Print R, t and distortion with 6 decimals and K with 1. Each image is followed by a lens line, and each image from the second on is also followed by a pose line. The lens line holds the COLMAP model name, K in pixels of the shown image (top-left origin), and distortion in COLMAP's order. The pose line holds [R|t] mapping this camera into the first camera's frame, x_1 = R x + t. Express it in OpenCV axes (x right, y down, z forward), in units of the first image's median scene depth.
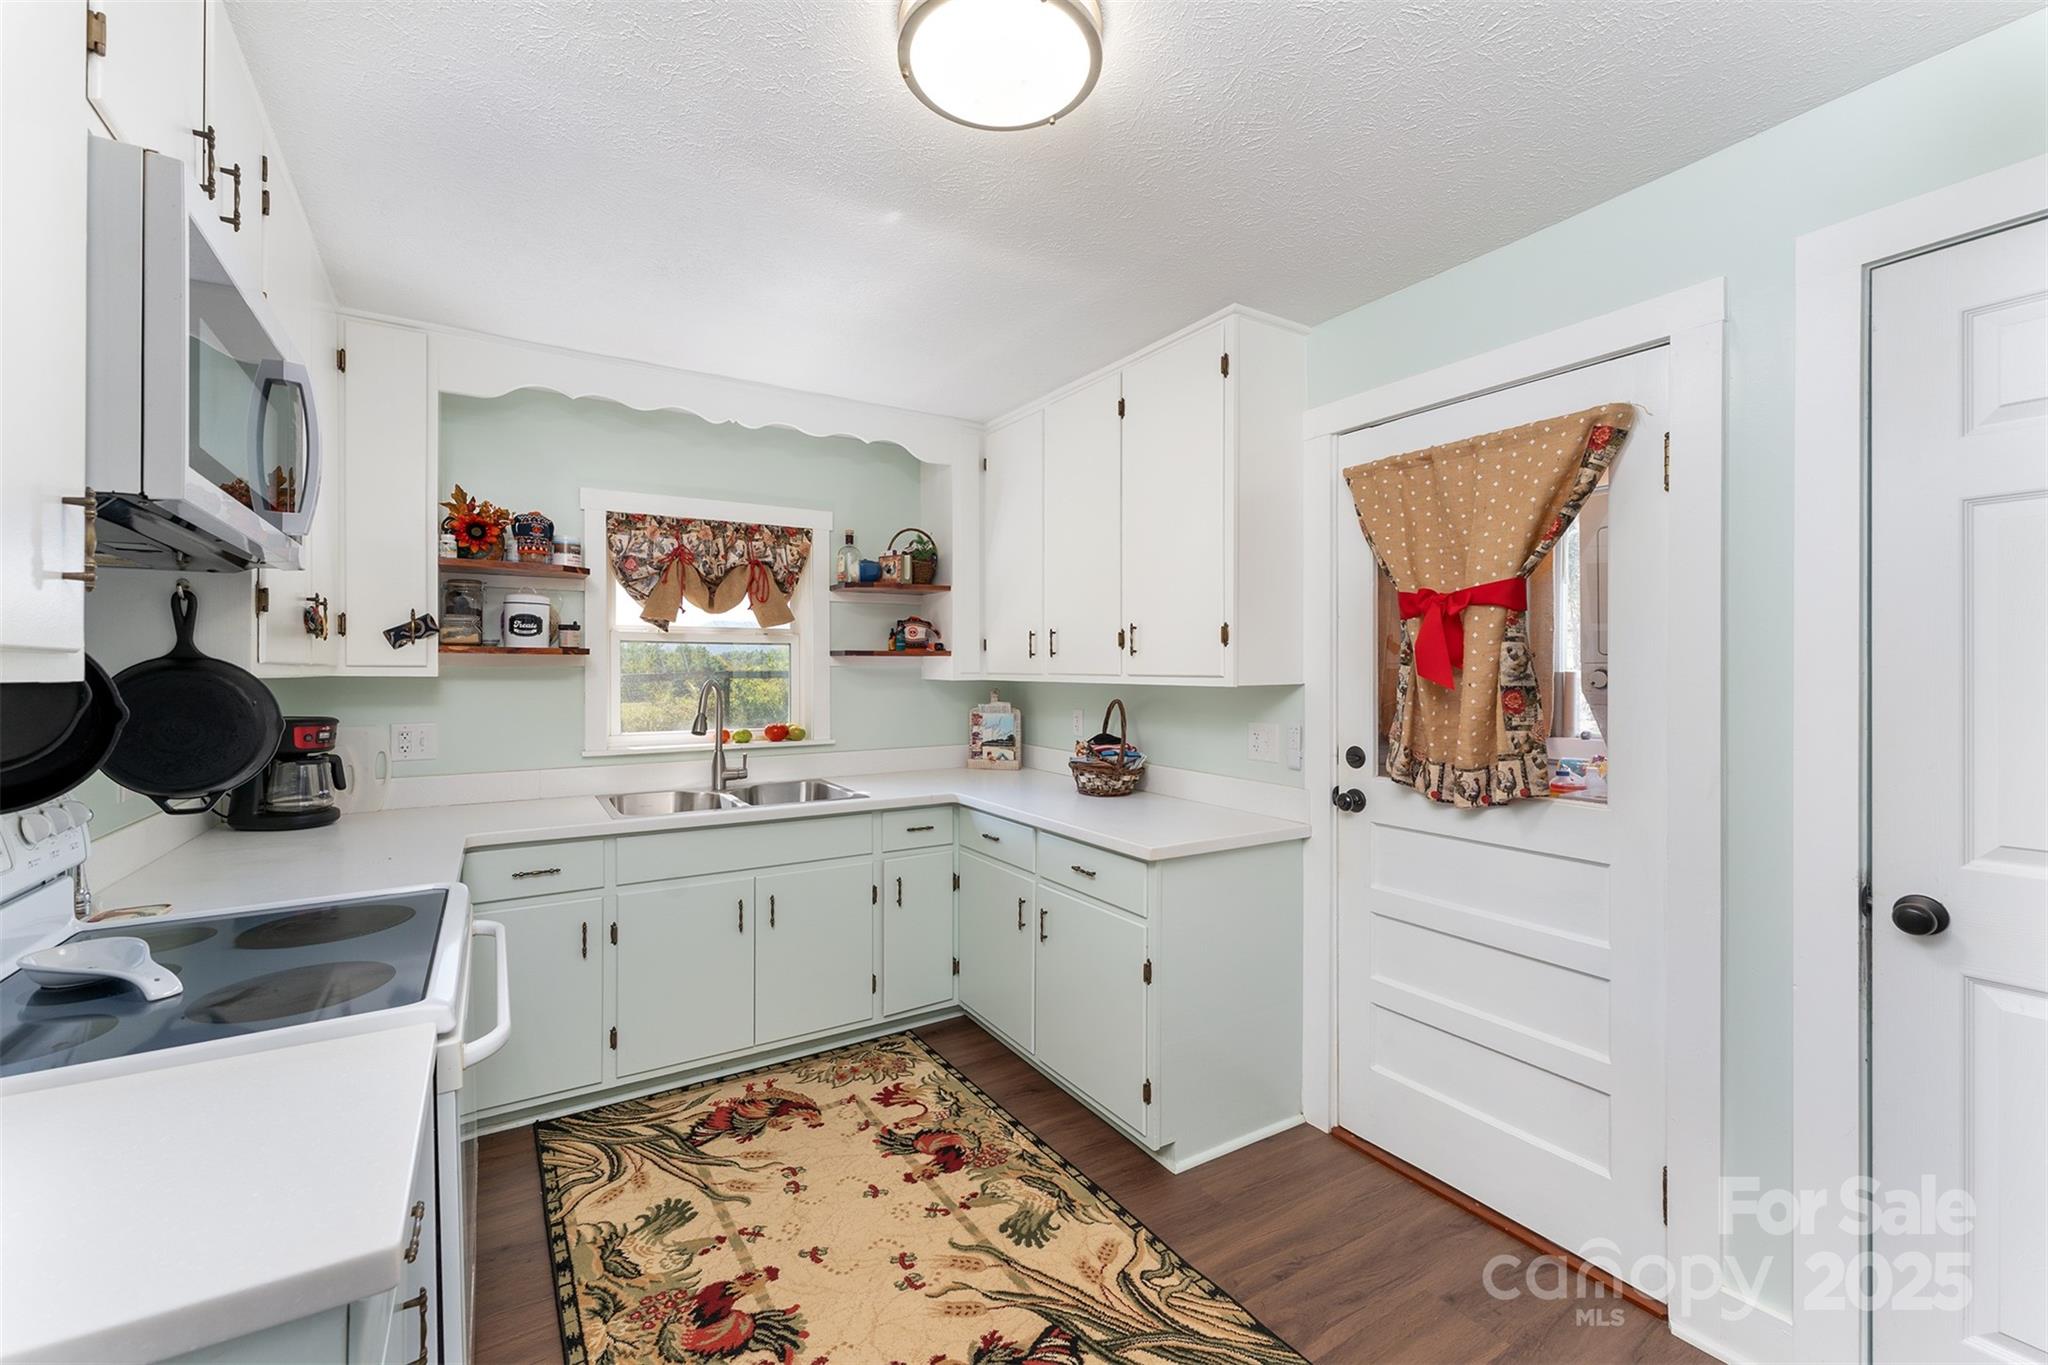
lens RADIAL K [[819.8, 0, 1016.5], [0, 819.8, 668.2], [0, 0, 1]] dist [0.000415, 0.000197]
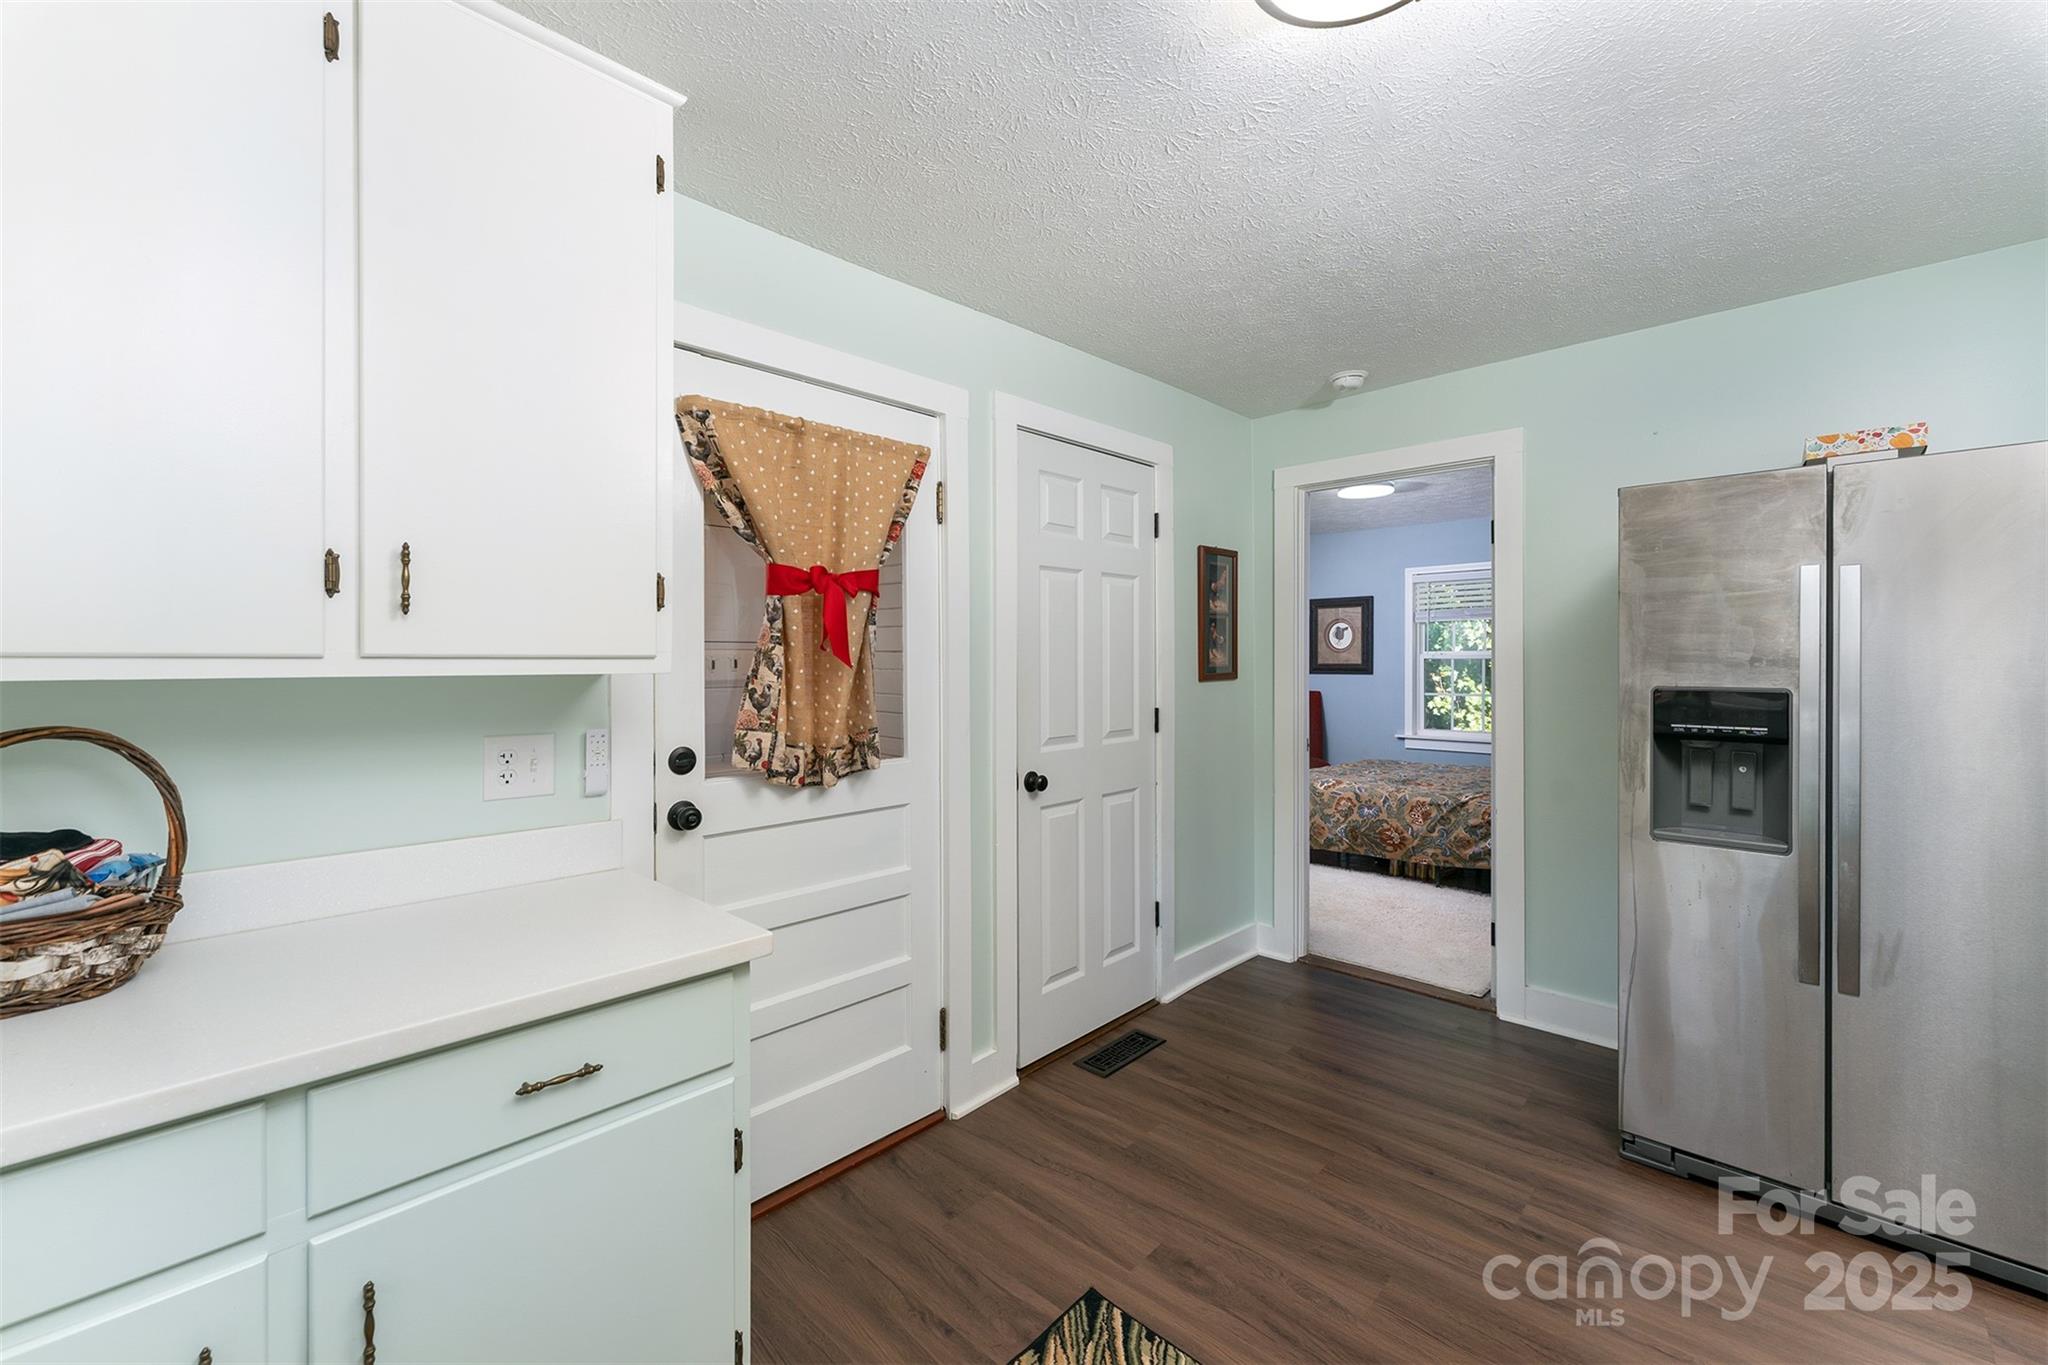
lens RADIAL K [[819.8, 0, 1016.5], [0, 819.8, 668.2], [0, 0, 1]] dist [0.000415, 0.000197]
pose [[-0.227540, -0.004988, 0.973756, -0.313649], [0.004819, 0.999969, 0.006249, 0.011347], [-0.973757, 0.006114, -0.227509, 0.634161]]
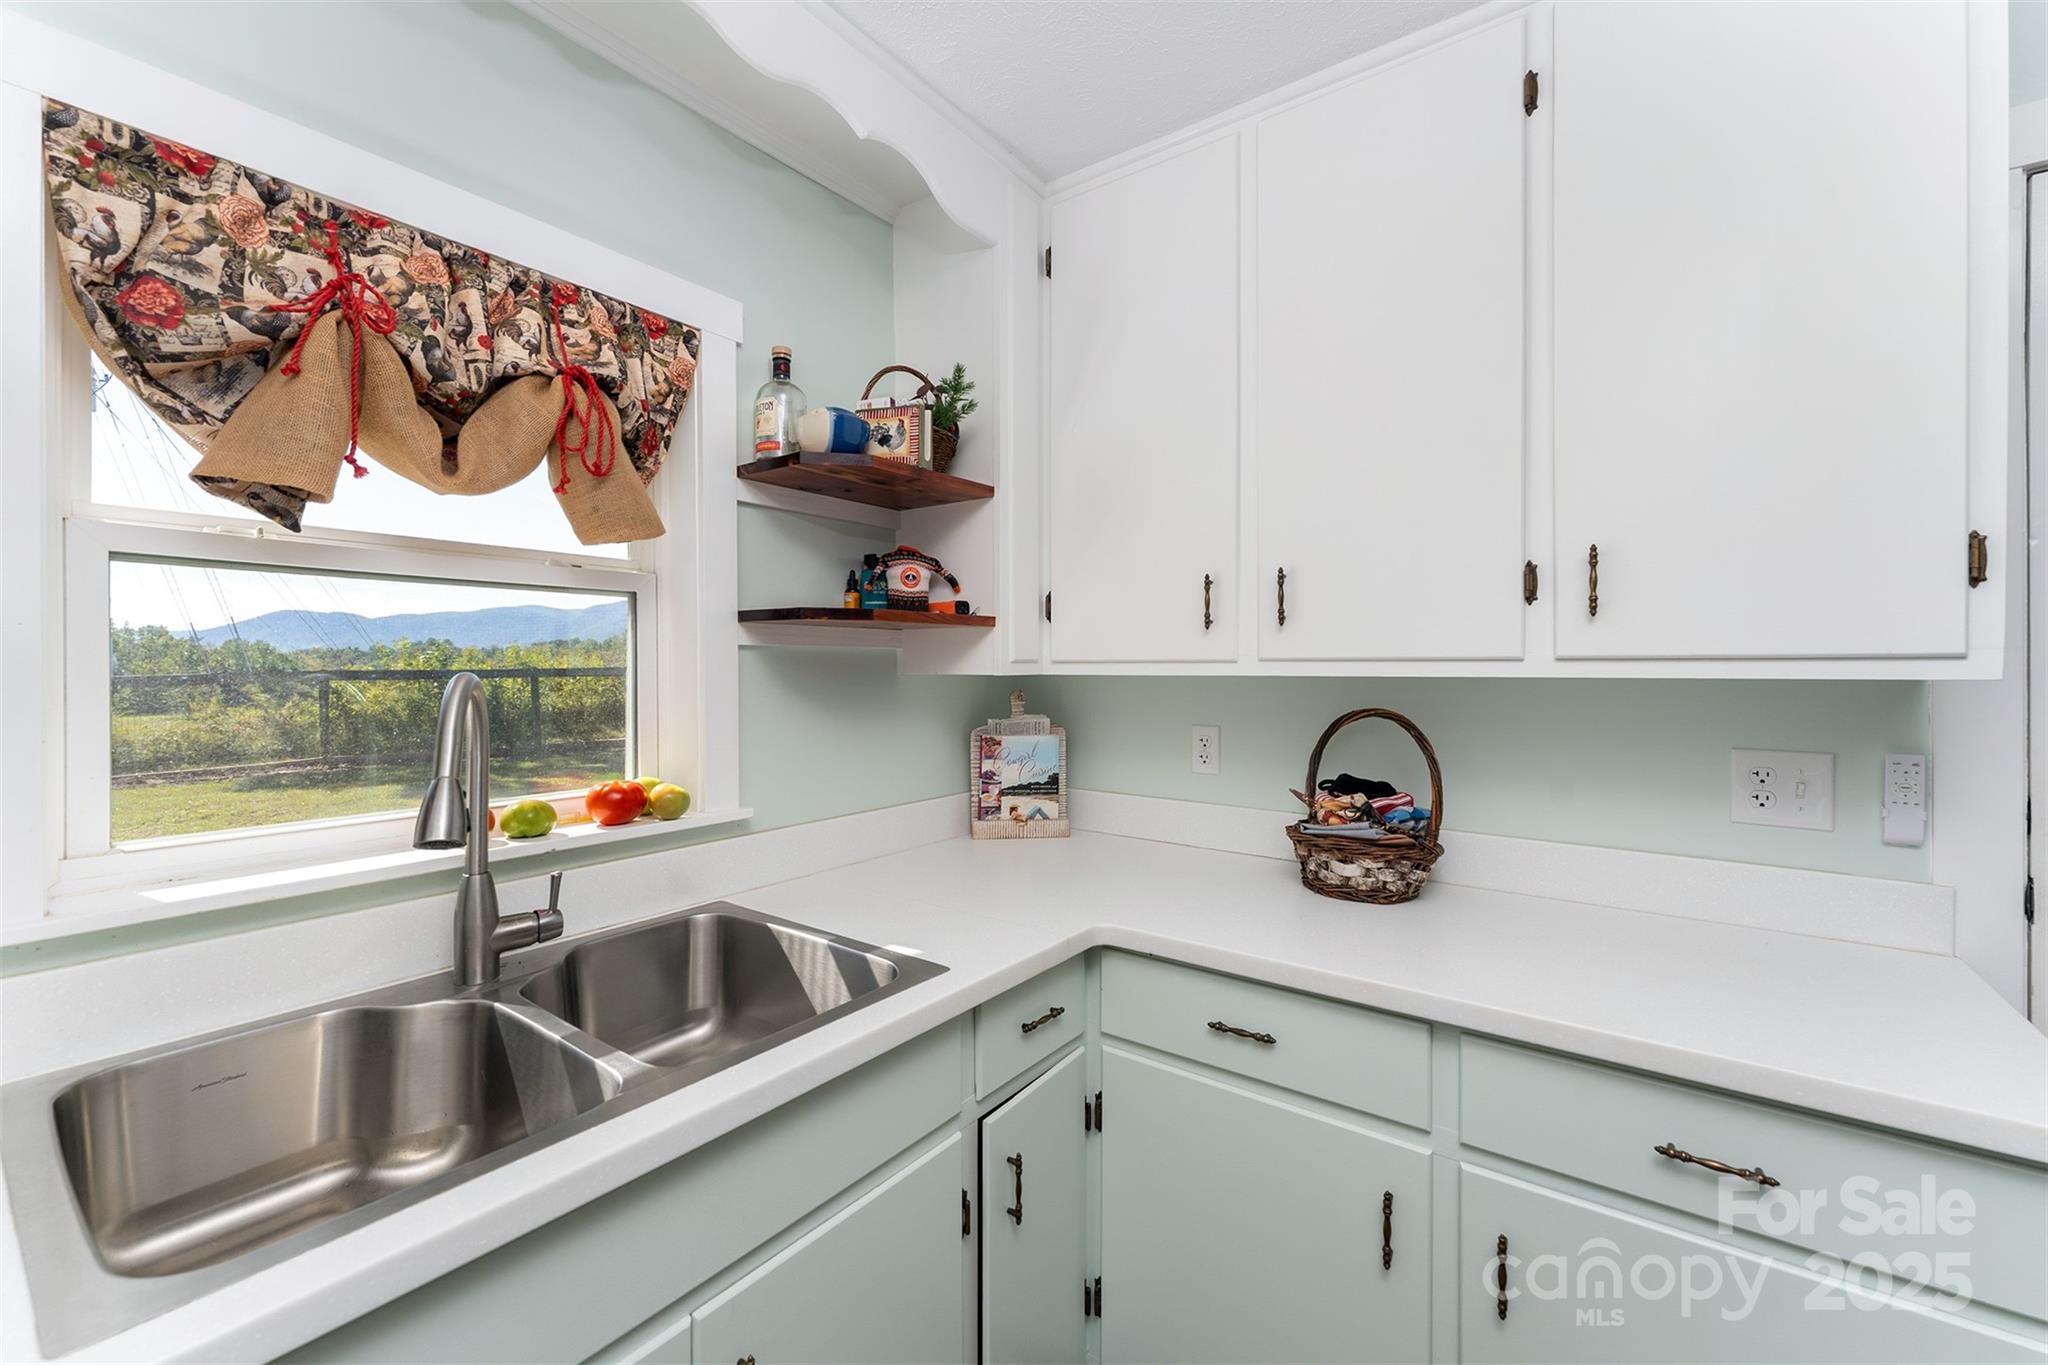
lens RADIAL K [[819.8, 0, 1016.5], [0, 819.8, 668.2], [0, 0, 1]] dist [0.000415, 0.000197]
pose [[0.930884, -0.001367, 0.365313, -0.268793], [0.001312, 0.999999, 0.000398, 0.011116], [-0.365313, 0.000109, 0.930885, 0.567975]]
